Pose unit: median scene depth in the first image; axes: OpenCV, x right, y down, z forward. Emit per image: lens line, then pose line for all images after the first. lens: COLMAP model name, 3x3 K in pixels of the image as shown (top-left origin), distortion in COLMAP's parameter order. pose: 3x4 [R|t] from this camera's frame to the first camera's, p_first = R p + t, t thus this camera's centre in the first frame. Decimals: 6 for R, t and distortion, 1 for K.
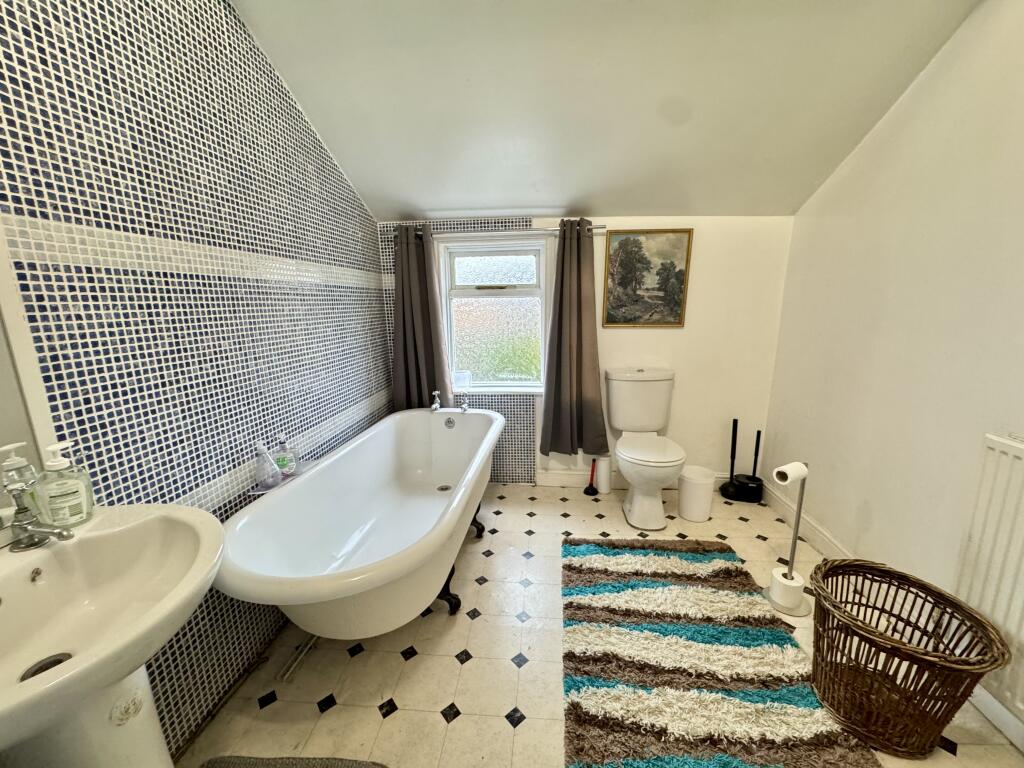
lens RADIAL K [[412.8, 0, 513.6], [0, 412.8, 384.7], [0, 0, 1]] dist [-0.002151, -0.000167]
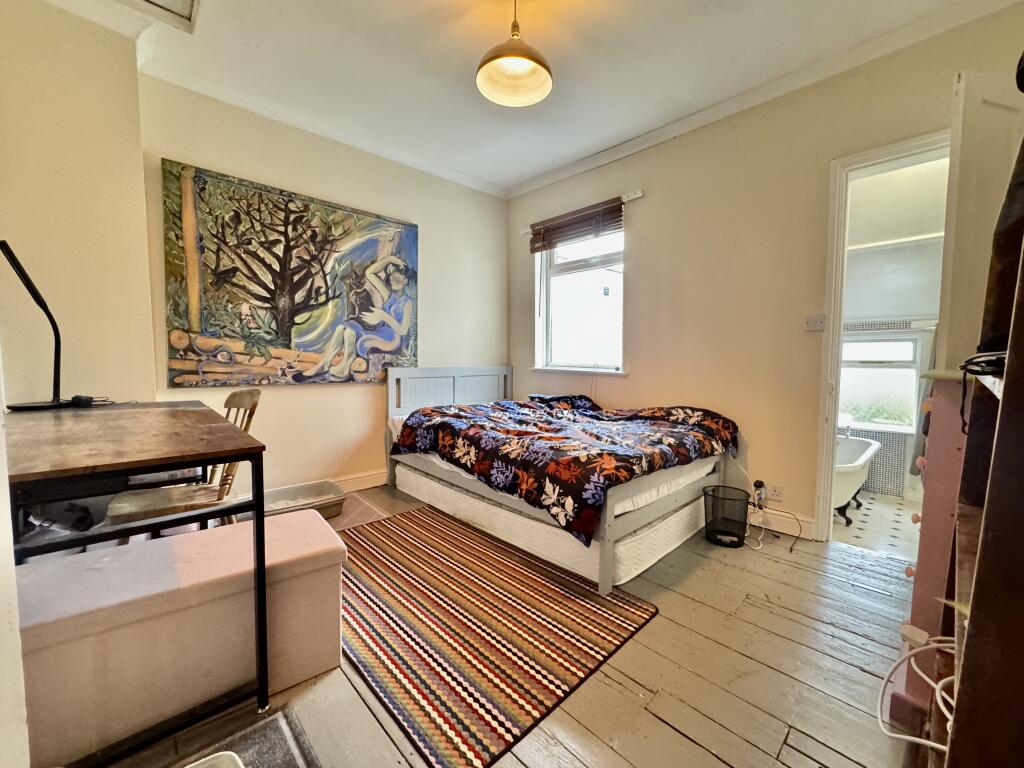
lens RADIAL K [[412.8, 0, 514.9], [0, 412.8, 384.8], [0, 0, 1]] dist [-0.002151, -0.000167]
pose [[0.764064, 0.055536, -0.642746, -0.084073], [-0.147111, 0.985038, -0.089767, 0.191176], [0.628144, 0.163143, 0.760802, -1.049589]]
